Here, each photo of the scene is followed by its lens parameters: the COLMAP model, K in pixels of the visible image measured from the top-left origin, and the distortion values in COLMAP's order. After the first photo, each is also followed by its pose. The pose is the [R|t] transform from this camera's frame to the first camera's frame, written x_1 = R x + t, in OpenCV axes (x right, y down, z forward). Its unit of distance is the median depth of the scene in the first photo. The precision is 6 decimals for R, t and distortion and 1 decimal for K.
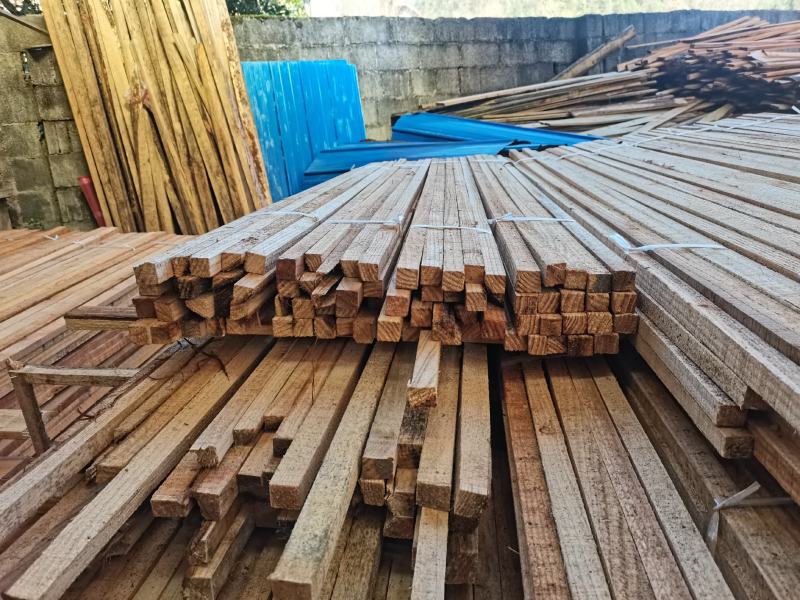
lens RADIAL K [[627.3, 0, 405.7], [0, 627.3, 297.0], [0, 0, 1]] dist [0.018061, -0.015070]
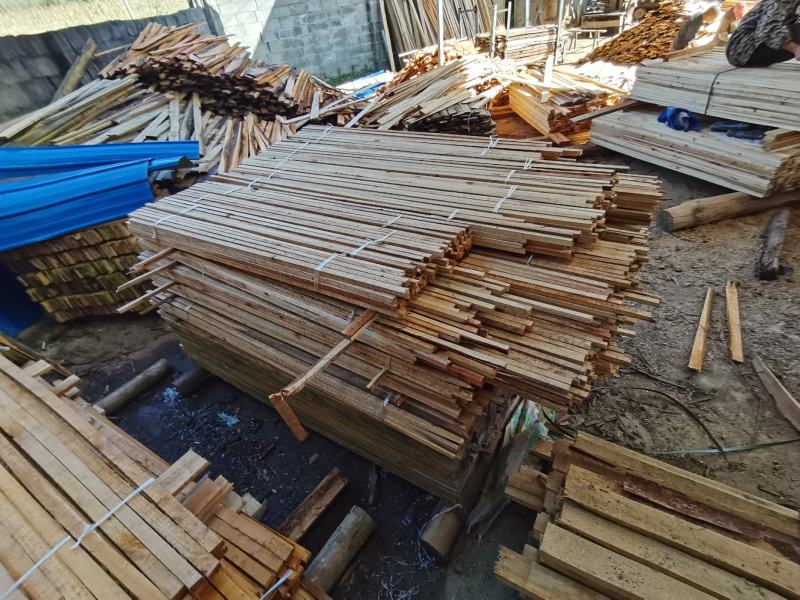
lens RADIAL K [[384.4, 0, 421.1], [0, 384.4, 298.2], [0, 0, 1]] dist [-0.000422, -0.005563]
pose [[0.444553, -0.532114, 0.720574, -0.298660], [0.317089, 0.845829, 0.428984, -0.135453], [-0.837751, 0.037780, 0.544744, 0.000295]]
